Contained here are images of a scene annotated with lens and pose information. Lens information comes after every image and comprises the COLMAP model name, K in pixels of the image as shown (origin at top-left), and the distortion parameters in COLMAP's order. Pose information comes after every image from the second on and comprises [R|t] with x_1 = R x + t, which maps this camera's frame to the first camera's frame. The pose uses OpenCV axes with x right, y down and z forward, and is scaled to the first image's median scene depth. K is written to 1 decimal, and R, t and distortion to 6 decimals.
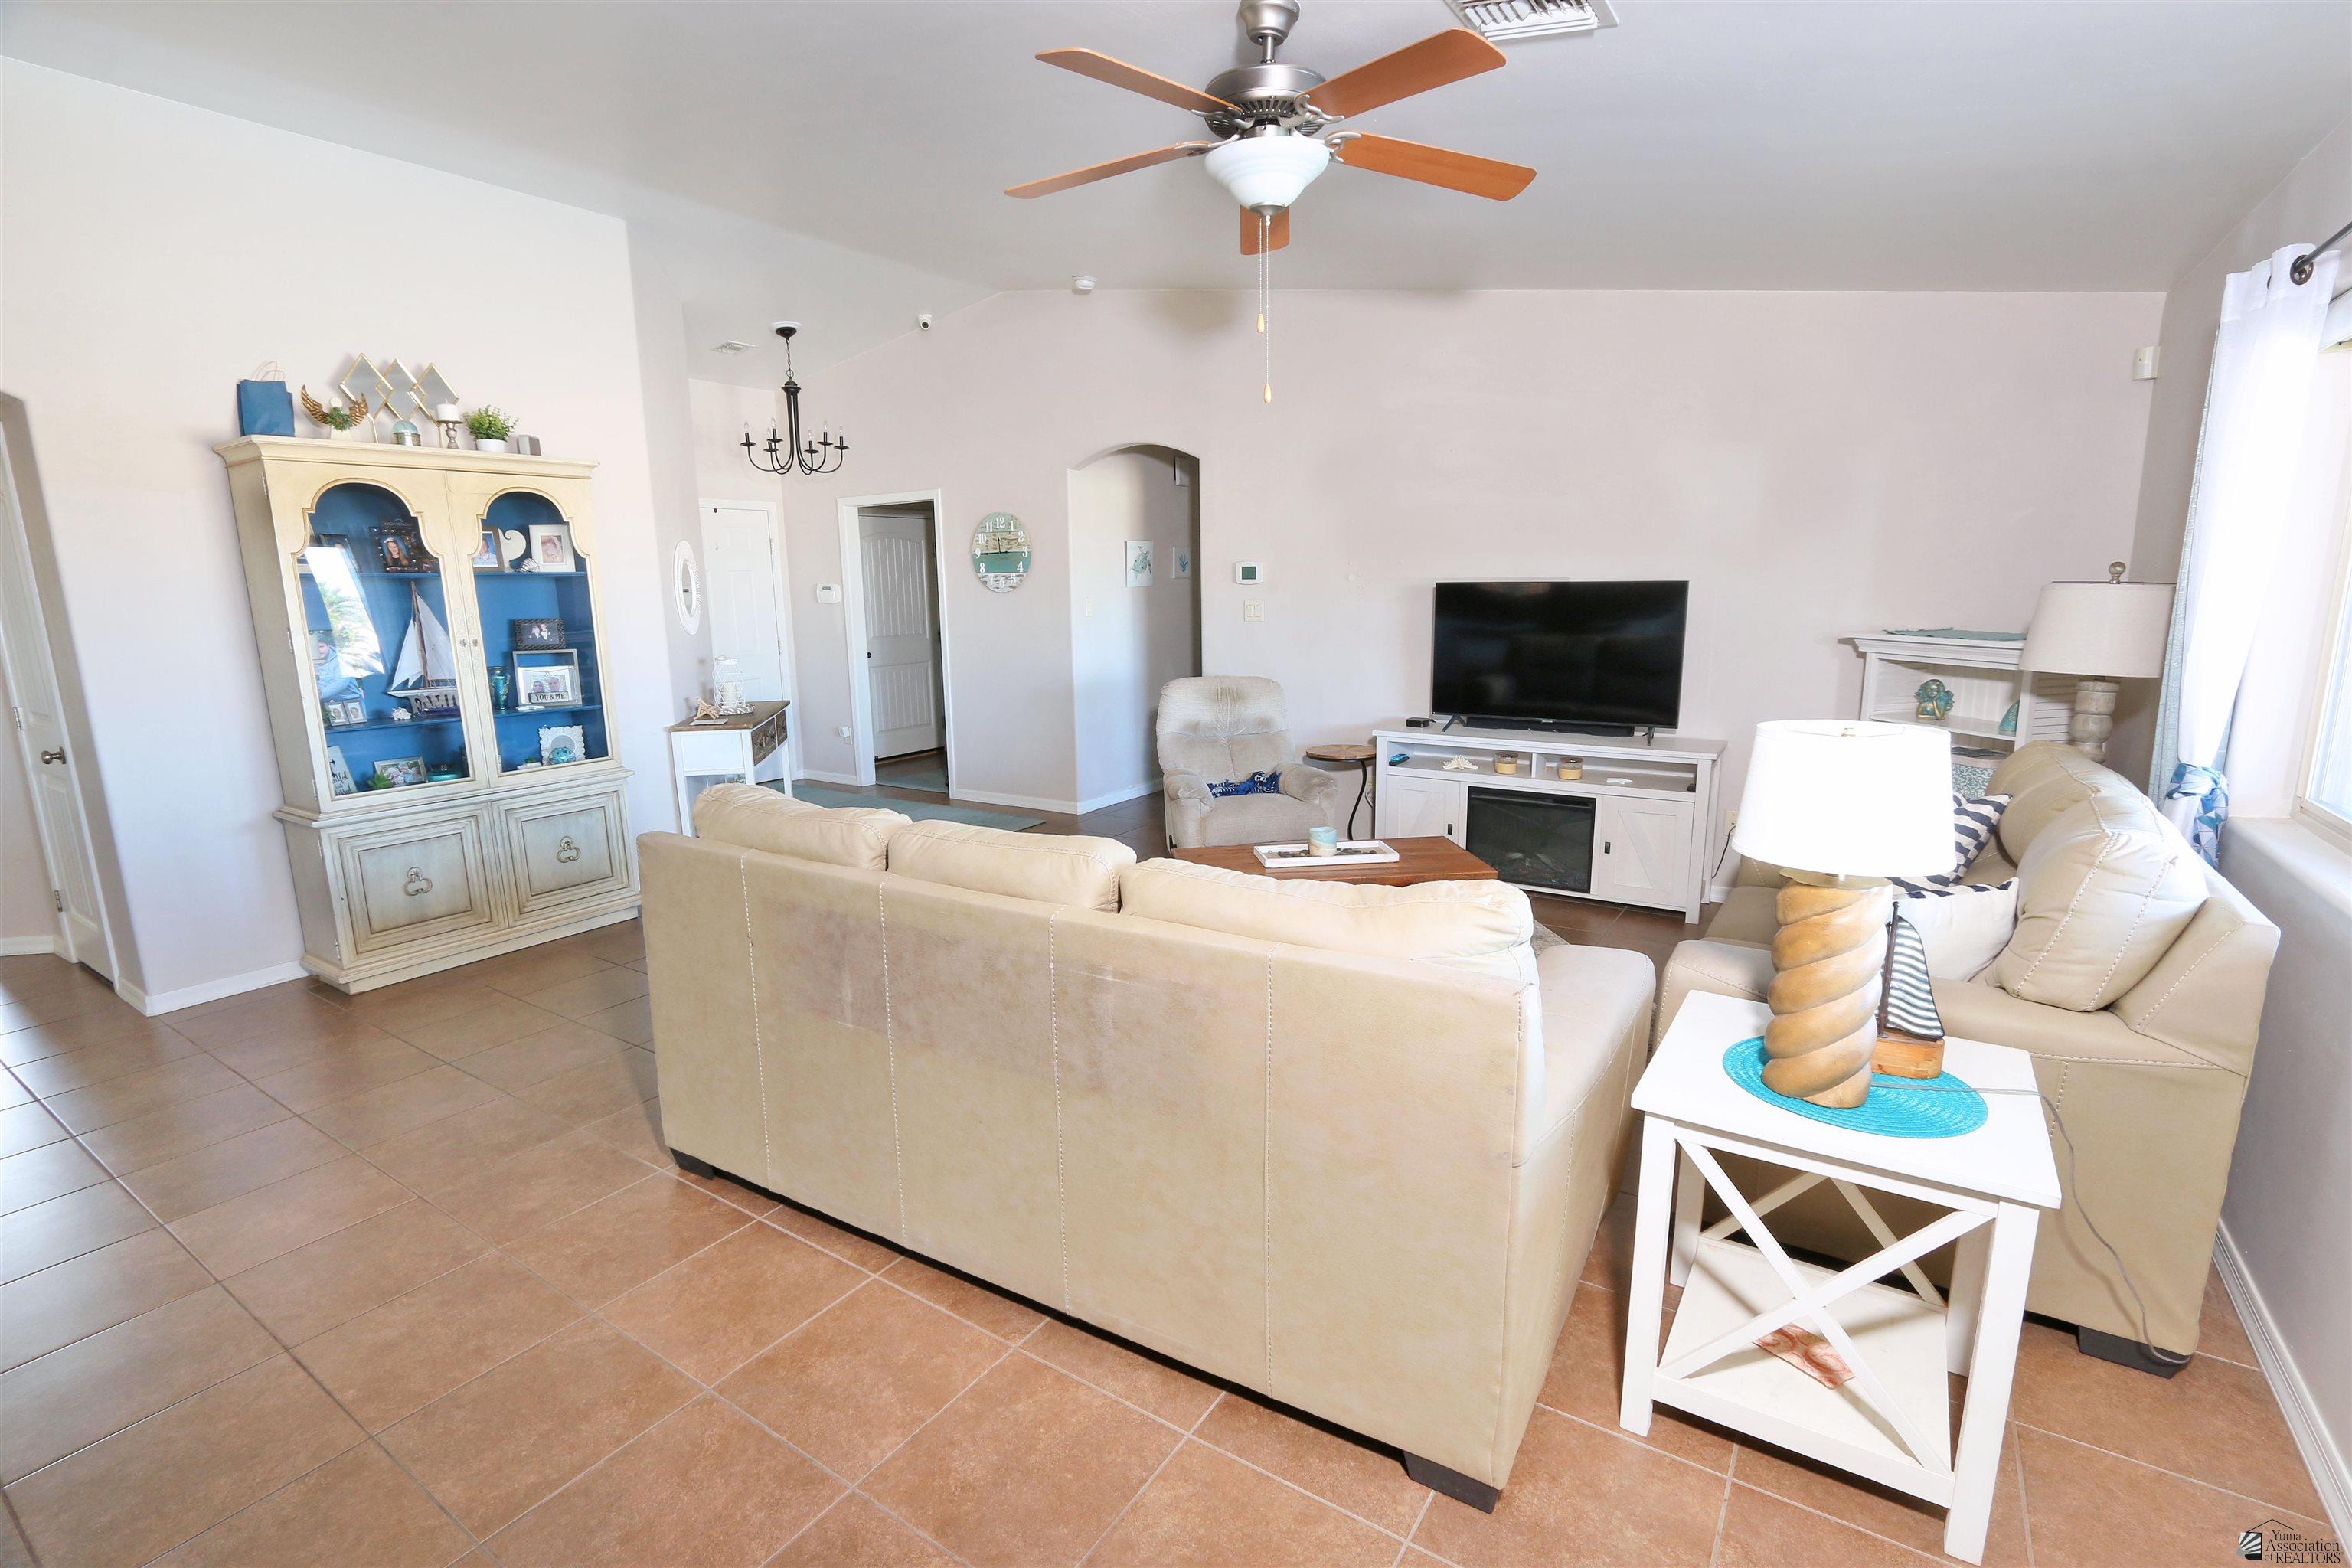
lens RADIAL K [[1082.1, 0, 1165.7], [0, 1082.1, 783.4], [0, 0, 1]] dist [-0.015175, 0.001442]
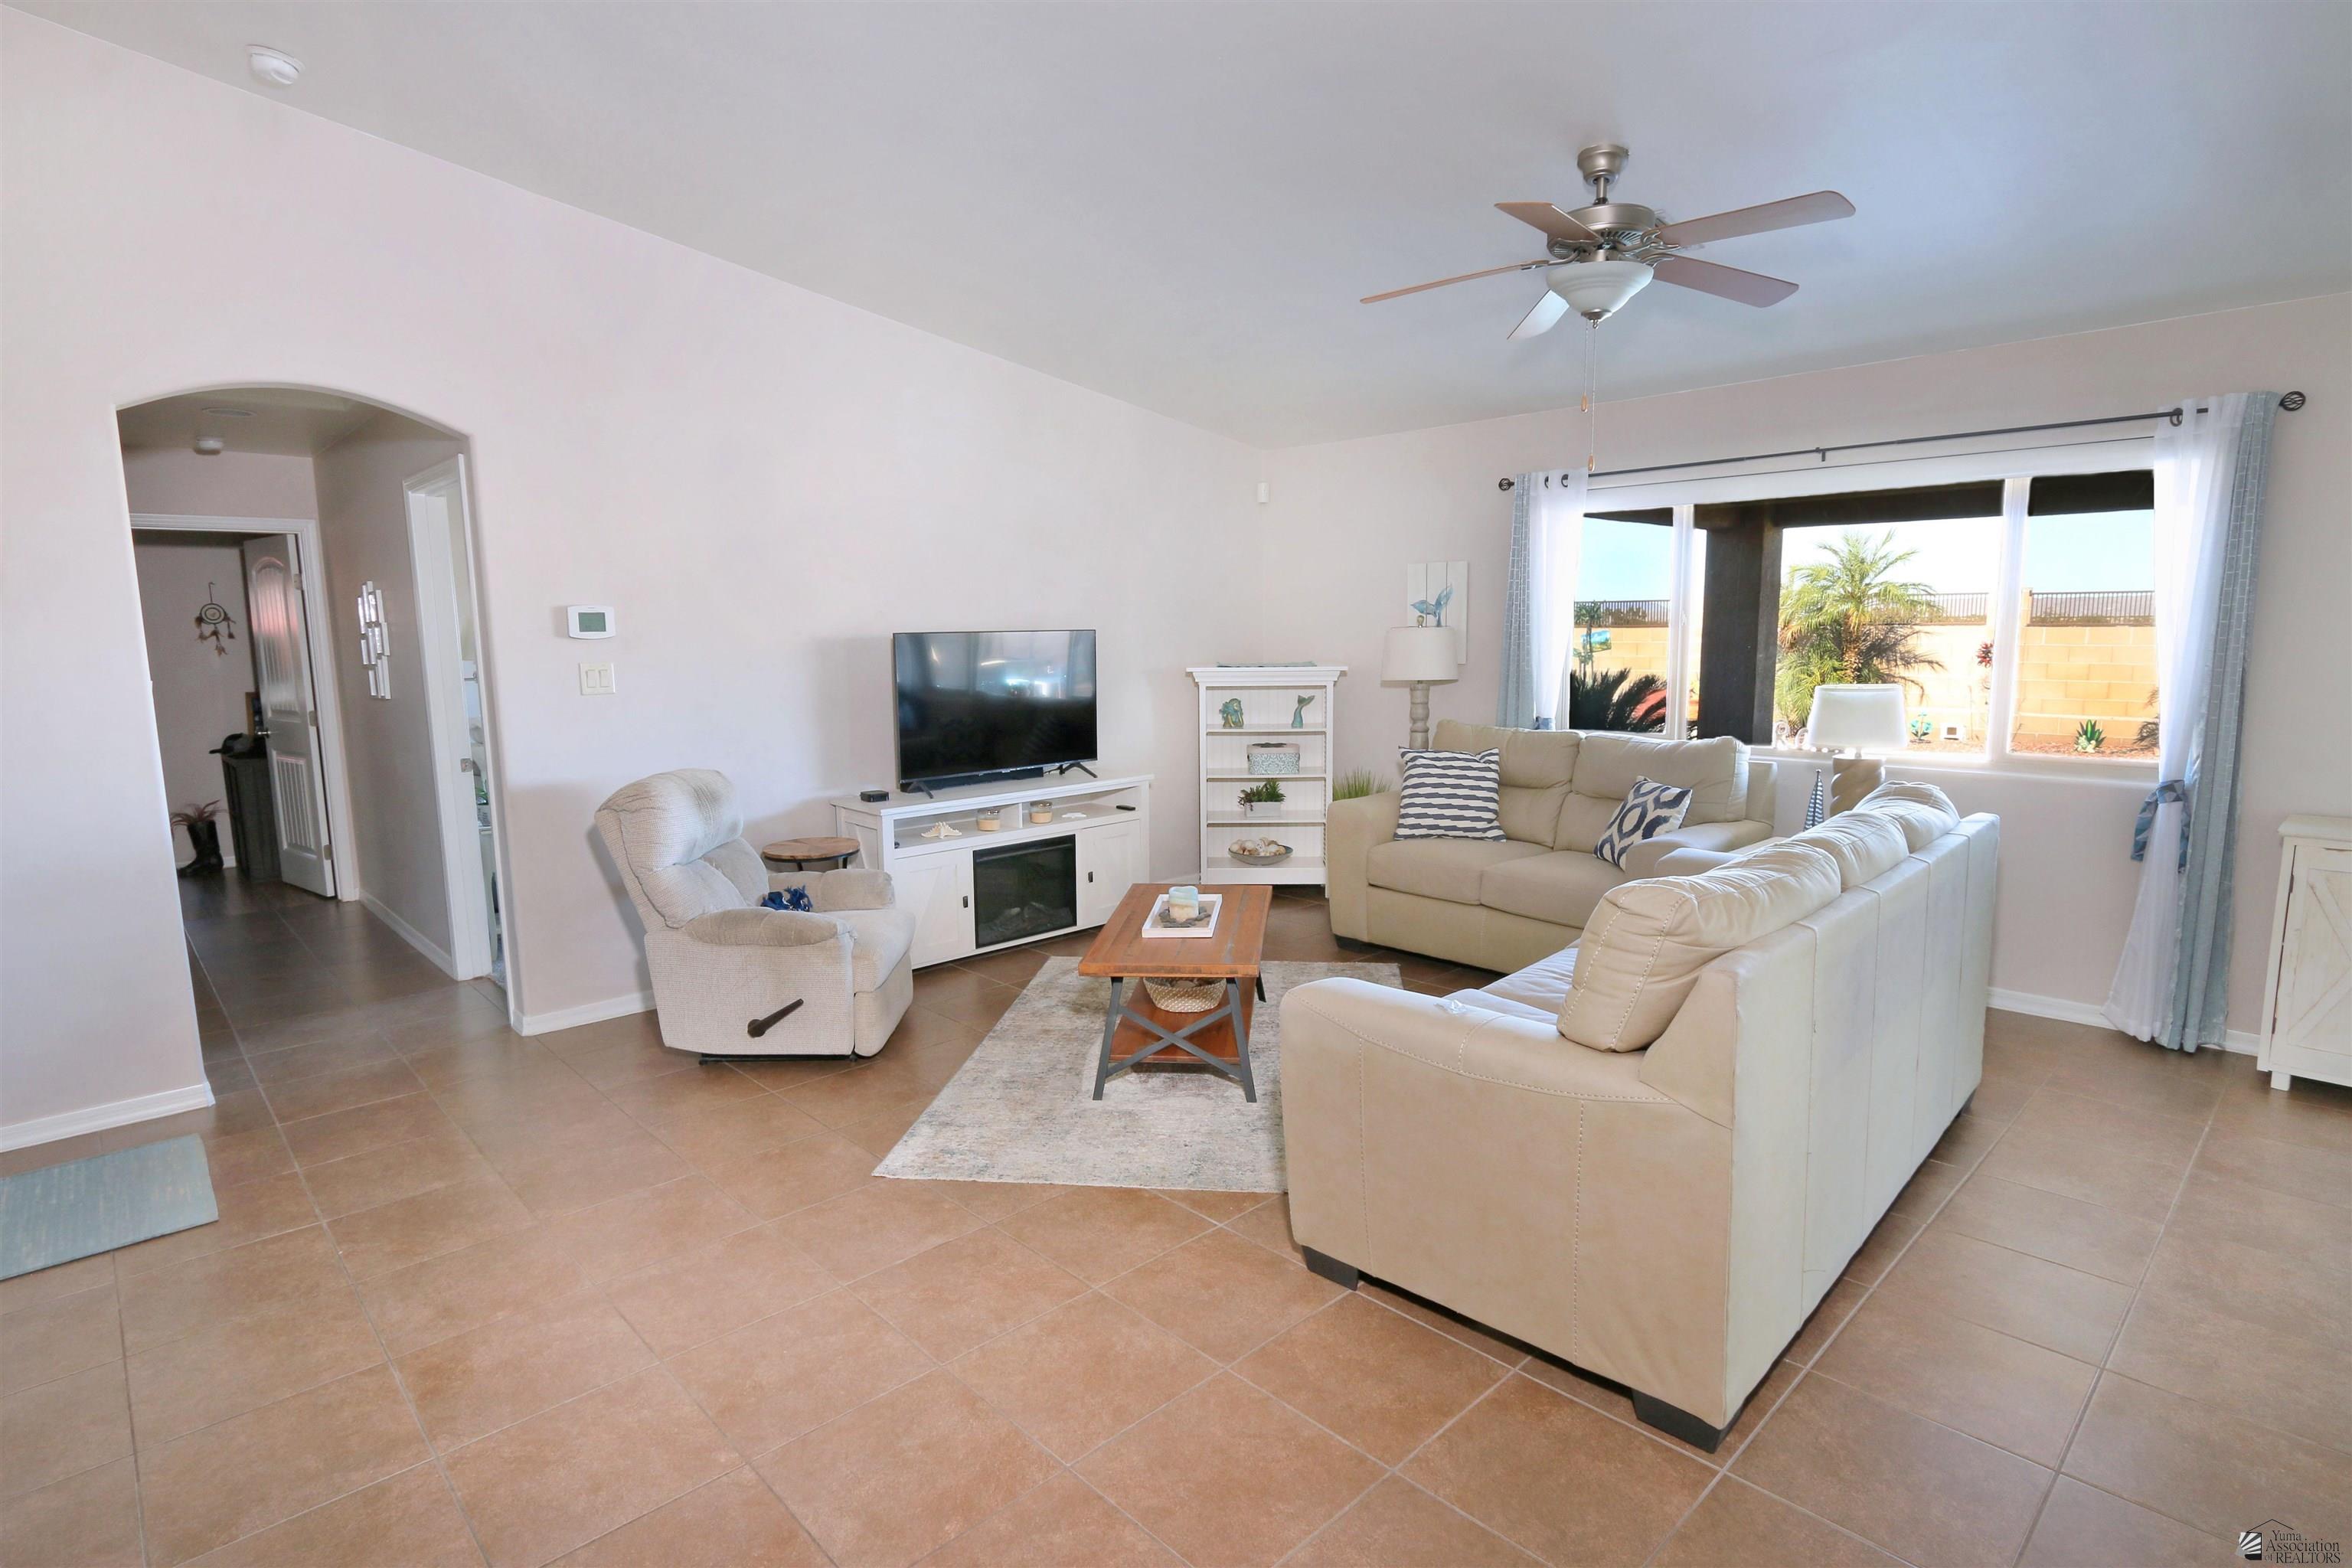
lens RADIAL K [[1204.7, 0, 1163.5], [0, 1204.7, 798.2], [0, 0, 1]] dist [-0.010528, 0.000359]
pose [[0.218881, -0.131207, 0.966890, -0.698304], [0.189325, 0.977797, 0.089828, -0.107358], [-0.957208, 0.163395, 0.238862, 0.611912]]
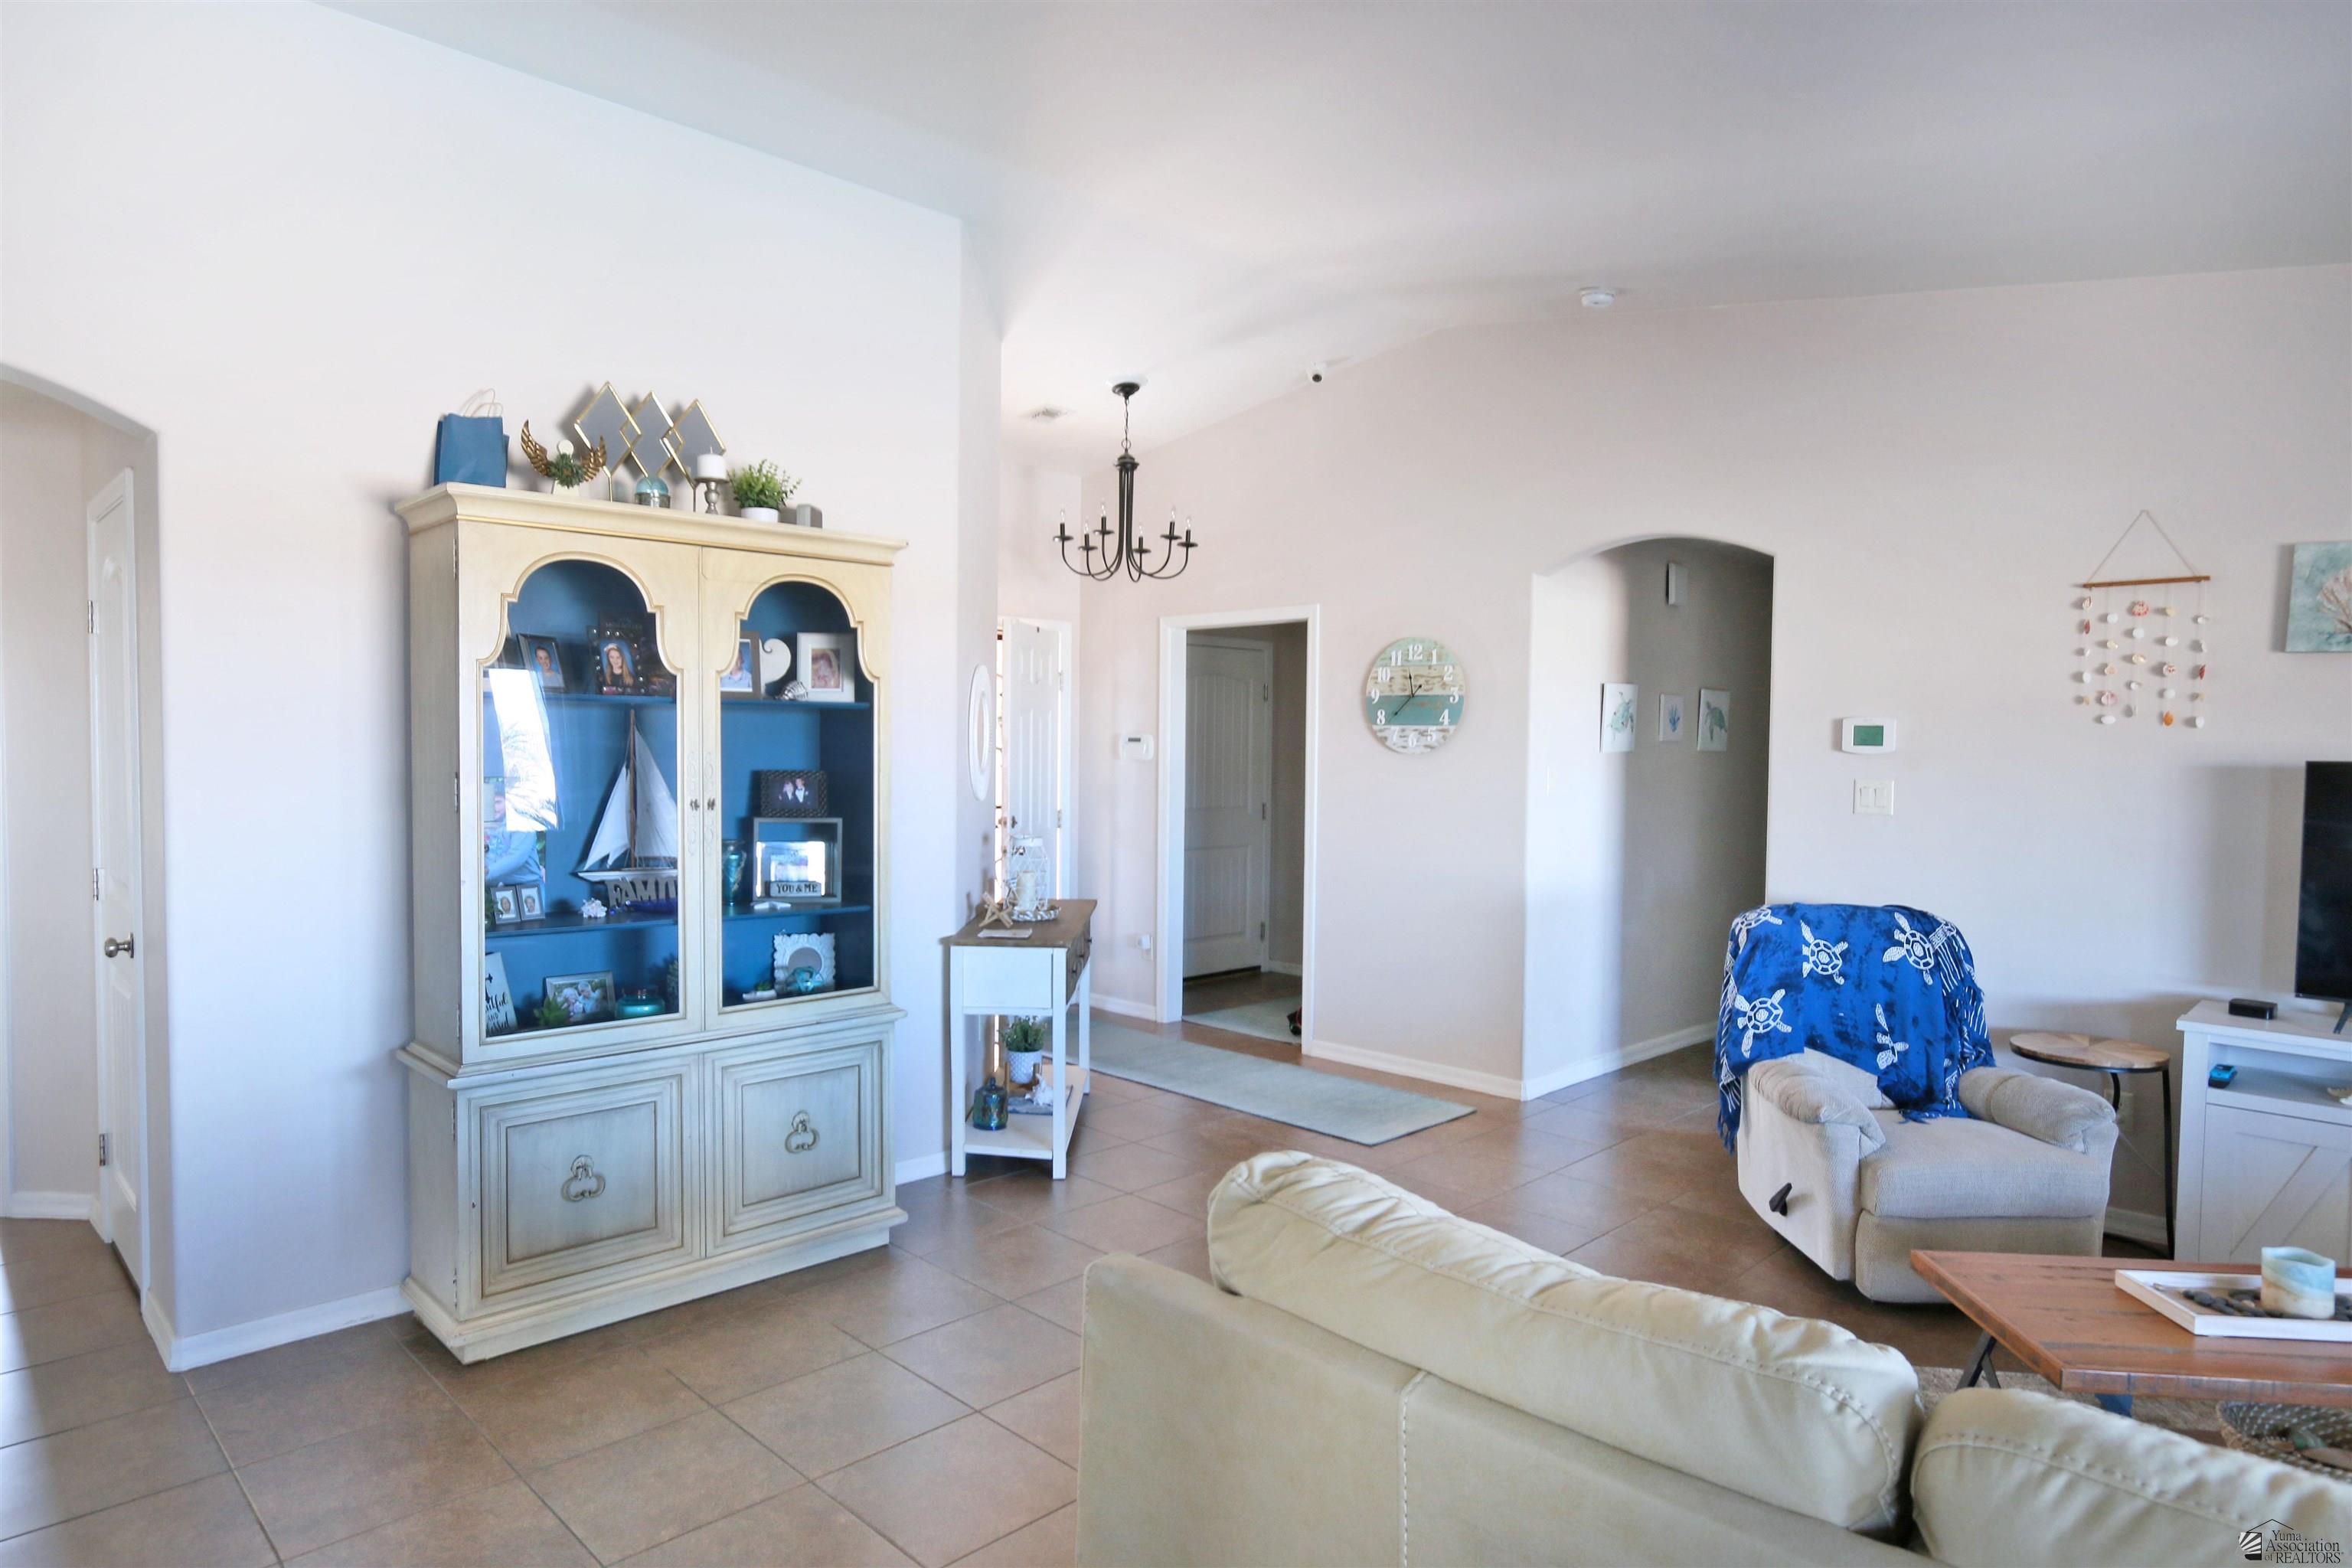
lens RADIAL K [[1345.7, 0, 1180.9], [0, 1345.7, 782.2], [0, 0, 1]] dist [-0.012150, 0.007734]
pose [[0.982425, 0.034775, -0.183388, -0.199771], [-0.062440, 0.987117, -0.147314, -0.039589], [0.175902, 0.156176, 0.971940, 0.240824]]
